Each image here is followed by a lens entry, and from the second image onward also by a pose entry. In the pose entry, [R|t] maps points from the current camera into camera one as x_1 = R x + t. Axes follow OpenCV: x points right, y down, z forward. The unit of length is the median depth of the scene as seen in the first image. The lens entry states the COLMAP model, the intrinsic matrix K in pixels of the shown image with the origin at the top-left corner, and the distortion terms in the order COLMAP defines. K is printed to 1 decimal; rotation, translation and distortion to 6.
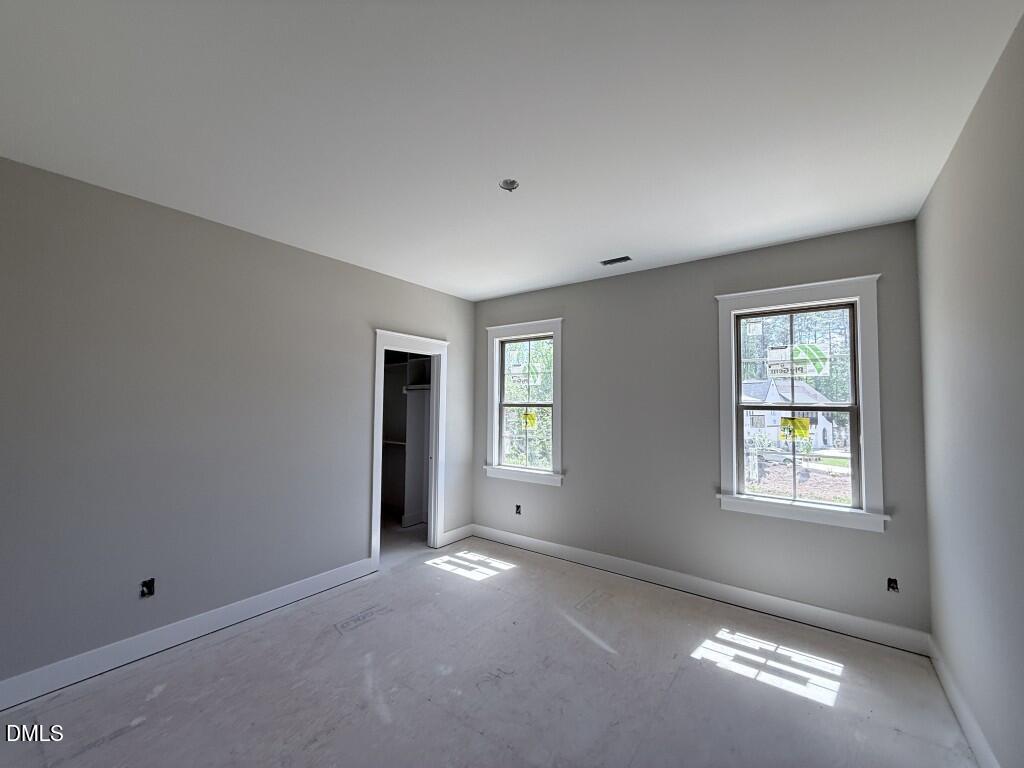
lens RADIAL K [[406.6, 0, 533.8], [0, 406.6, 380.0], [0, 0, 1]] dist [-0.022386, 0.000137]
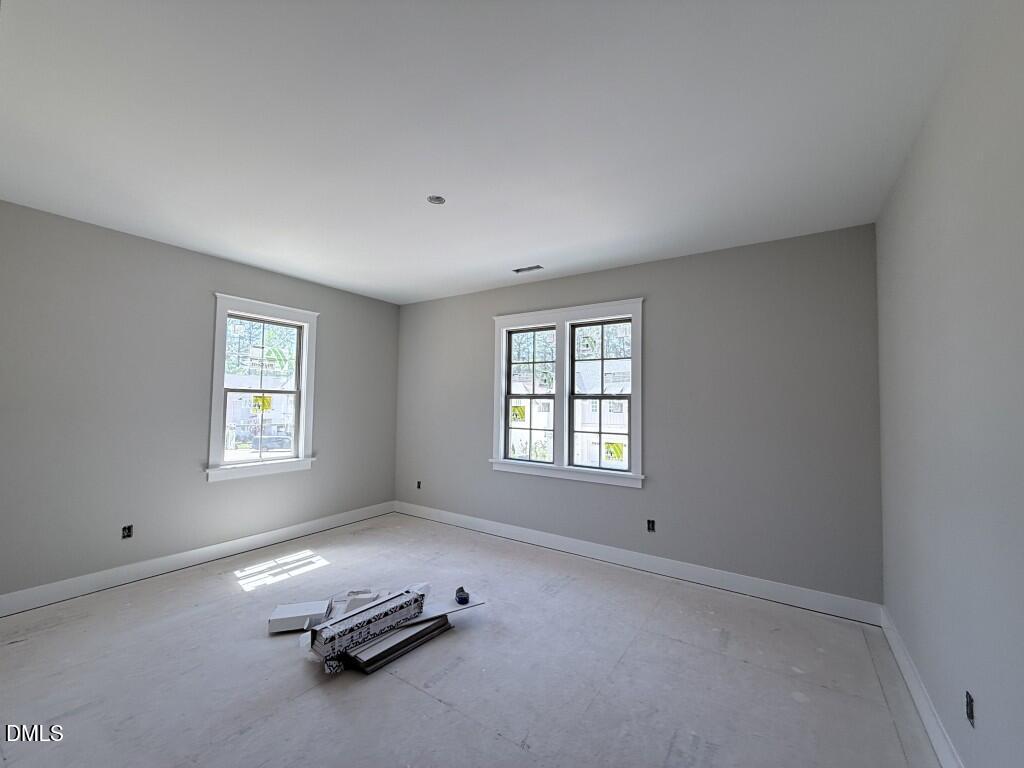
lens RADIAL K [[406.6, 0, 503.1], [0, 406.6, 387.9], [0, 0, 1]] dist [-0.022386, 0.000137]
pose [[-0.032176, 0.023391, 0.999208, -0.897782], [-0.068287, 0.997339, -0.025546, 0.037137], [-0.997147, -0.069055, -0.030493, 0.292170]]
